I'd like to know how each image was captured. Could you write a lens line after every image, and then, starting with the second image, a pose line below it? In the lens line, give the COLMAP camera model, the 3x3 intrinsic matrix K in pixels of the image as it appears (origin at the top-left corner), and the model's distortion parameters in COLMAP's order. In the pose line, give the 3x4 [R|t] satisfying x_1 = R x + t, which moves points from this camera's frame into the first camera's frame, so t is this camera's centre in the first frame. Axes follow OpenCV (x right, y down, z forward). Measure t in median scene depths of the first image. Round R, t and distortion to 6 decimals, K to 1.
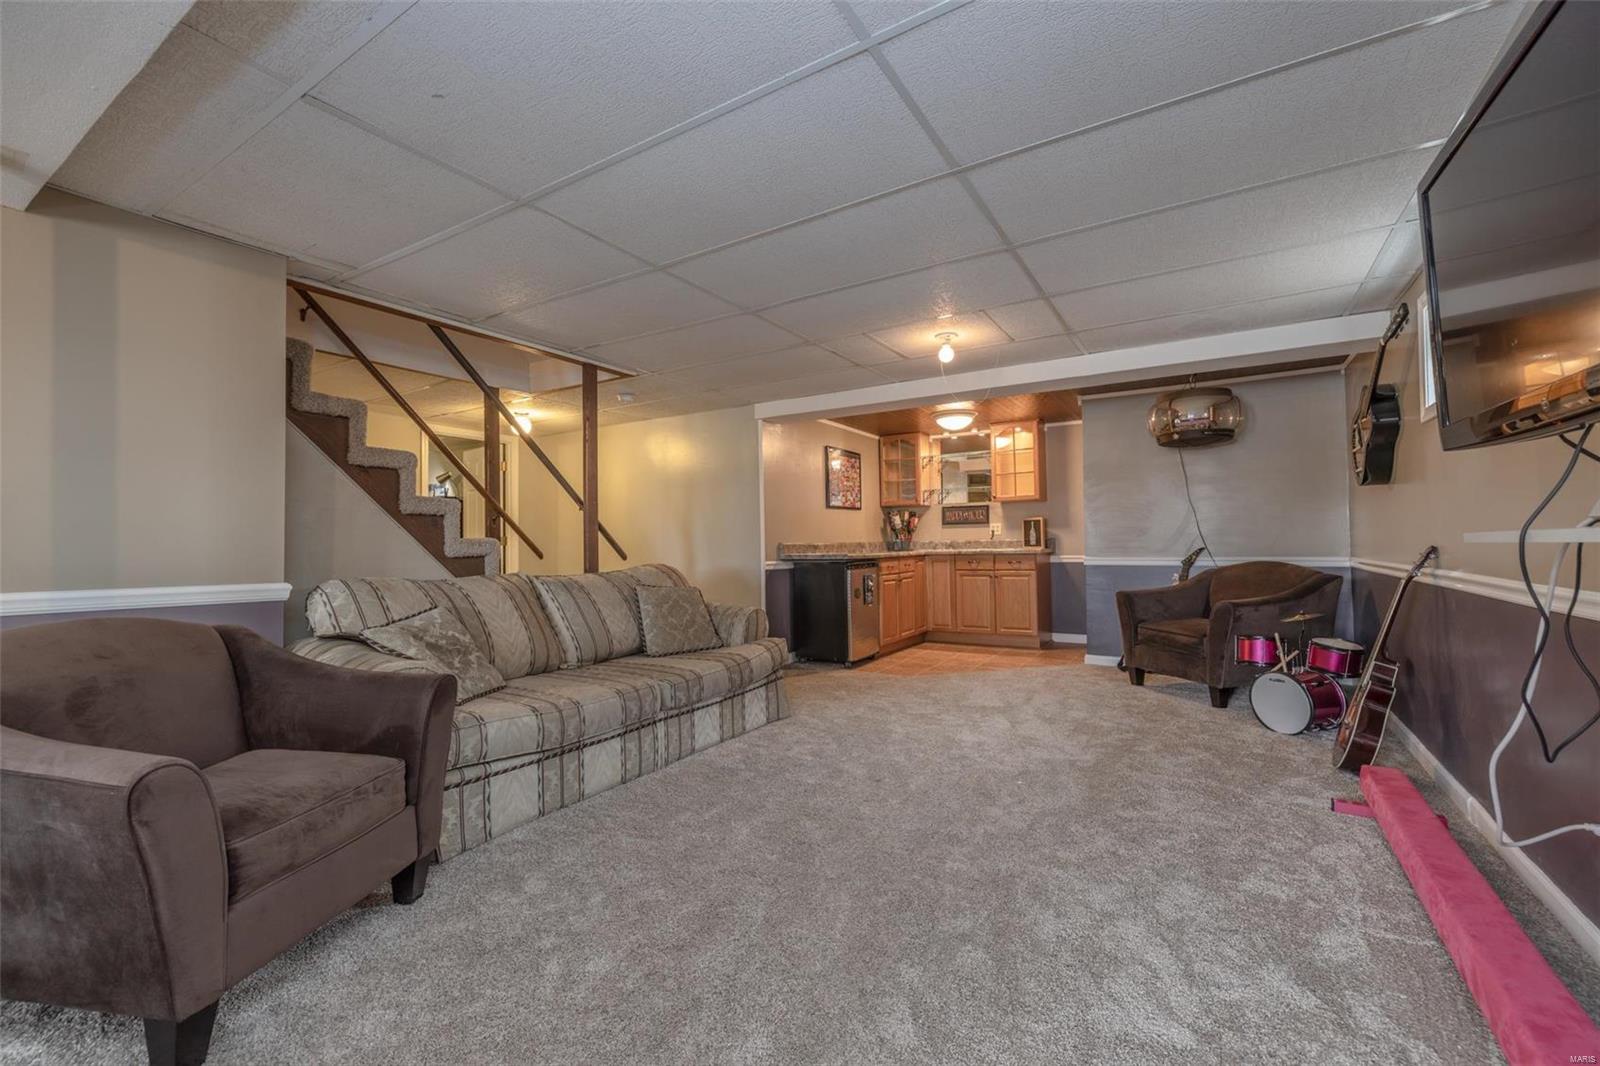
lens RADIAL K [[663.9, 0, 800.0], [0, 663.9, 533.0], [0, 0, 1]] dist [-0.002501, -0.000078]
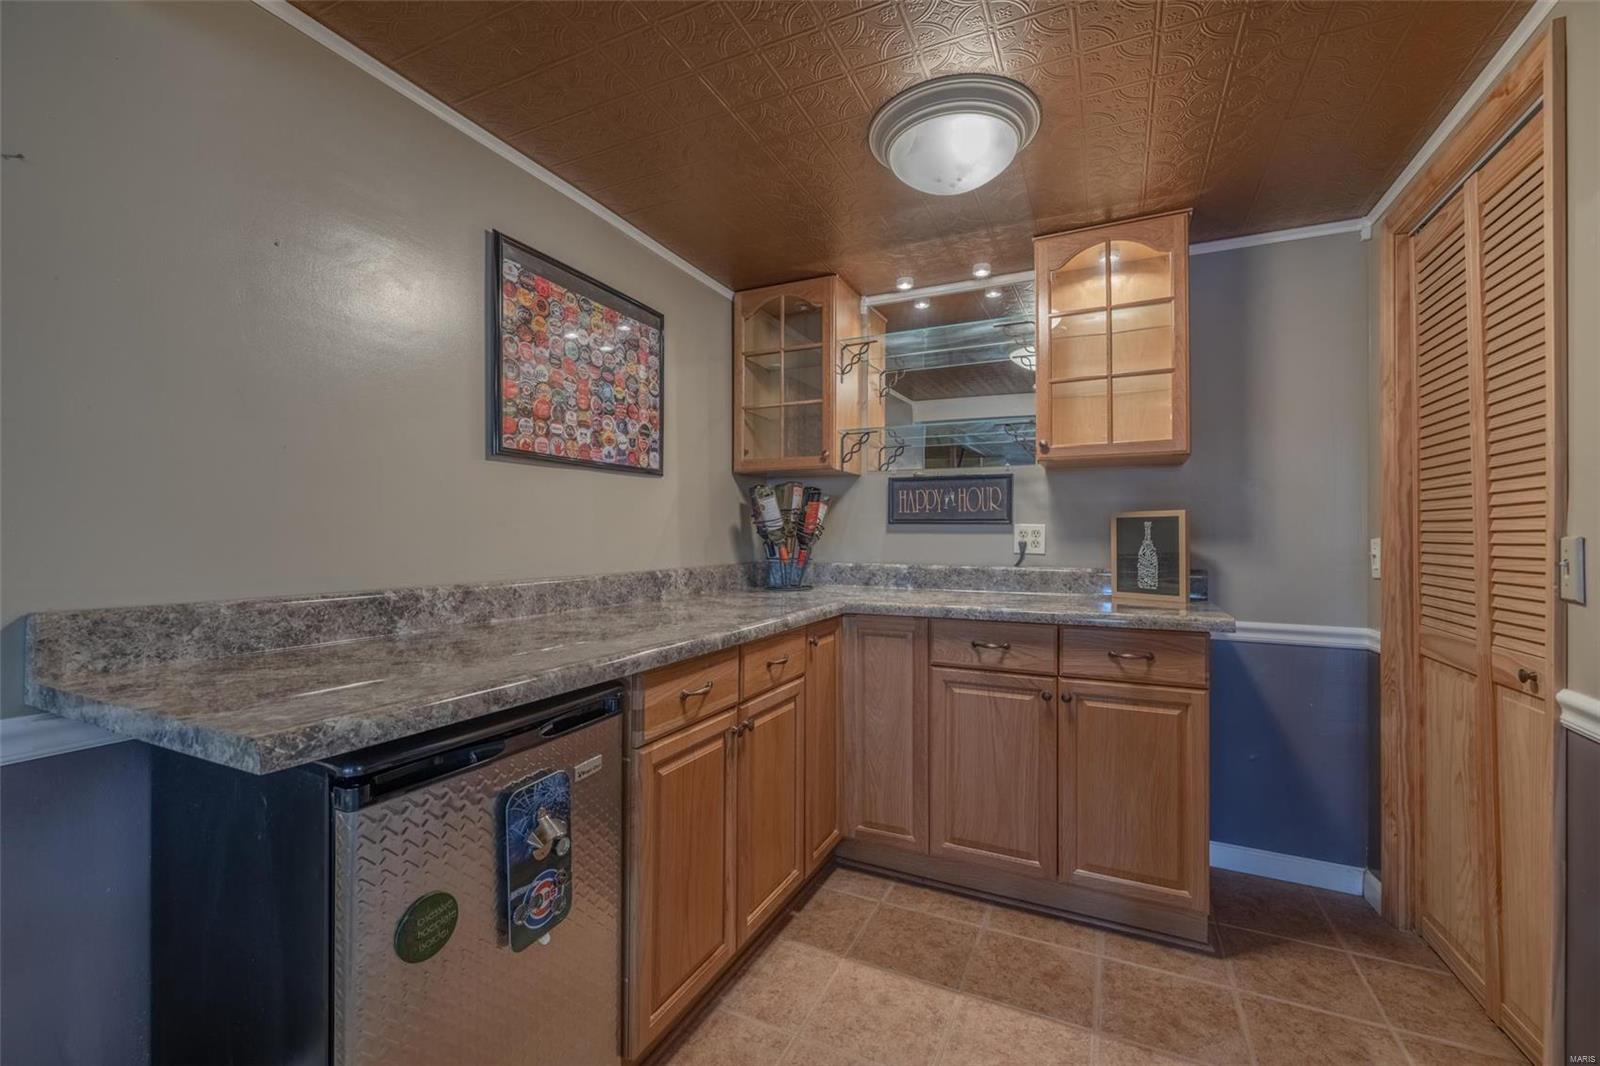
lens RADIAL K [[663.9, 0, 800.0], [0, 663.9, 533.0], [0, 0, 1]] dist [-0.002501, -0.000078]
pose [[0.993828, 0.020358, 0.109052, 0.125681], [-0.021711, 0.999701, 0.011230, -0.010671], [-0.108791, -0.013529, 0.993973, 0.644372]]
